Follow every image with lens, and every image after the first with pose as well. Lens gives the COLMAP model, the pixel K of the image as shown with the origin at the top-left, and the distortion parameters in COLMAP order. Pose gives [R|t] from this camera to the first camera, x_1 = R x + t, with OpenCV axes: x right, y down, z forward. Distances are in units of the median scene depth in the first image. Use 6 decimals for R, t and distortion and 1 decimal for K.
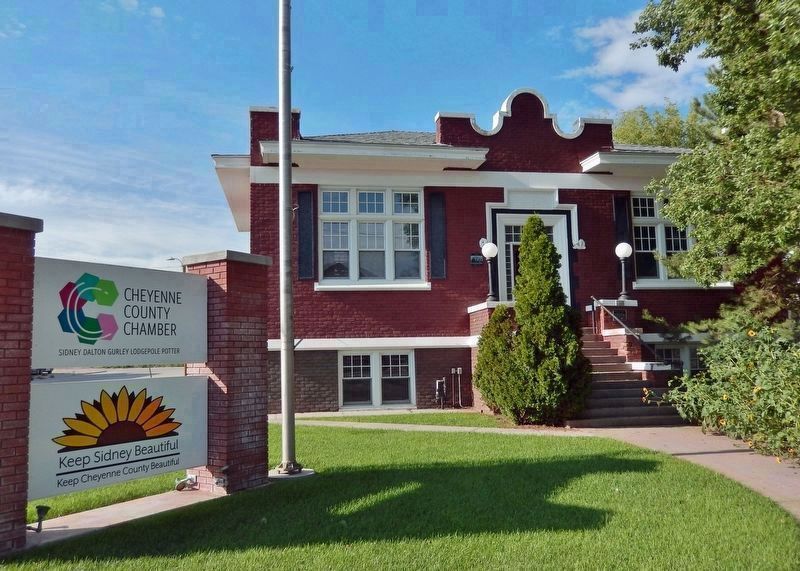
lens RADIAL K [[650.7, 0, 400.0], [0, 650.7, 285.5], [0, 0, 1]] dist [0.005679, 0.002500]
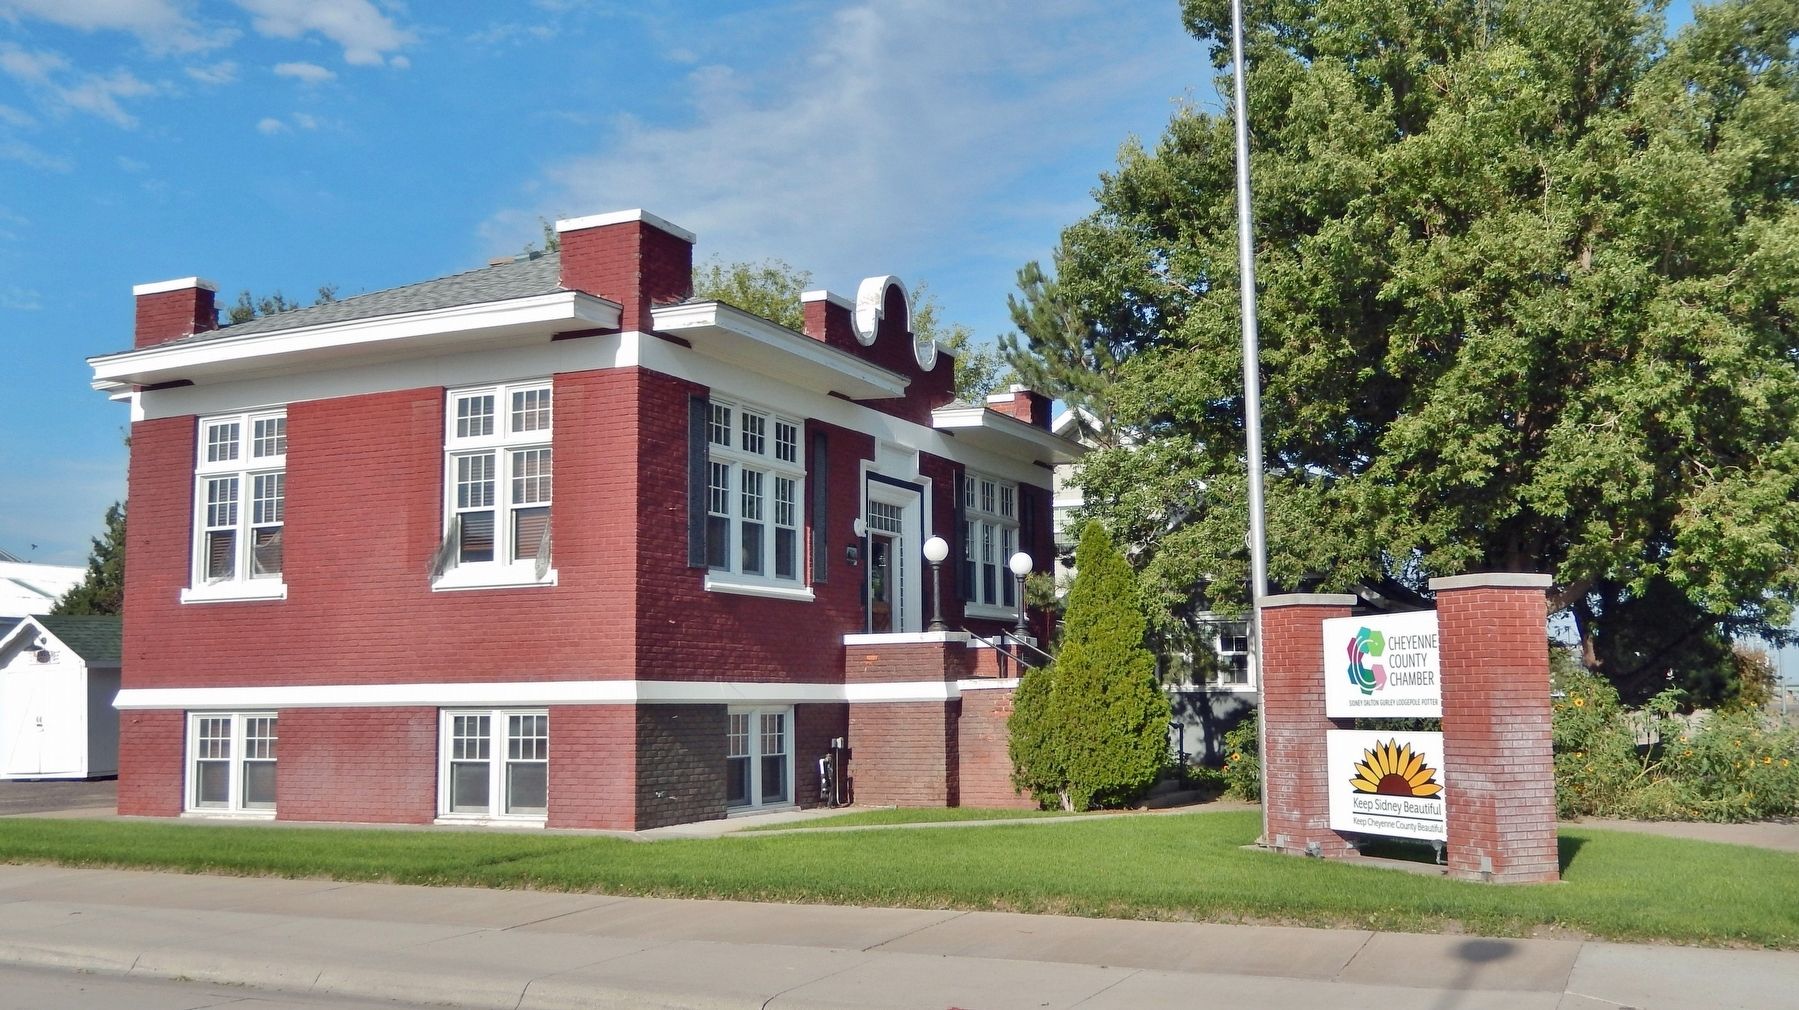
lens RADIAL K [[1715.2, 0, 899.5], [0, 1715.2, 505.0], [0, 0, 1]] dist [-0.000652, 0.000257]
pose [[0.578298, 0.111823, 0.808125, -1.094690], [-0.091470, 0.993203, -0.071976, 0.023110], [-0.810681, -0.032295, 0.584596, 0.056666]]
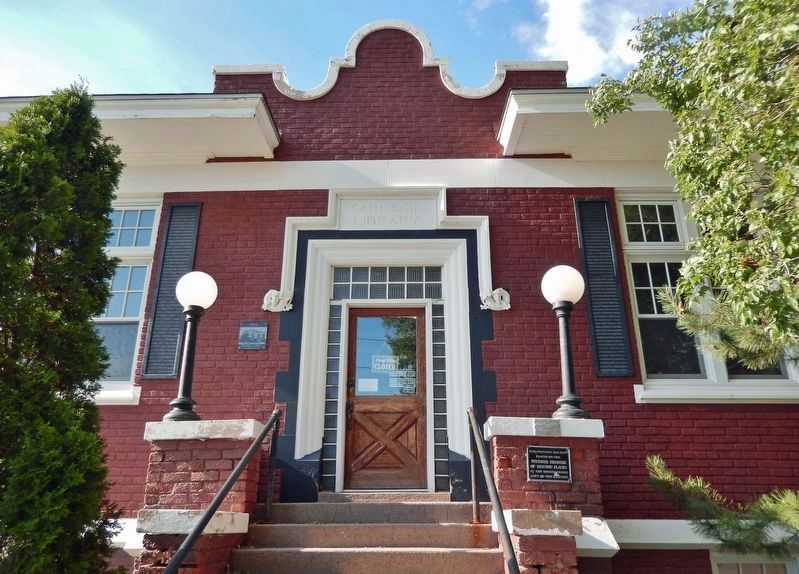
lens RADIAL K [[616.3, 0, 399.9], [0, 616.3, 270.8], [0, 0, 1]] dist [0.002378, 0.001135]
pose [[0.982136, -0.048881, -0.181712, 0.290797], [-0.002640, 0.961998, -0.273045, 0.032450], [0.188153, 0.268647, 0.944684, 0.592596]]
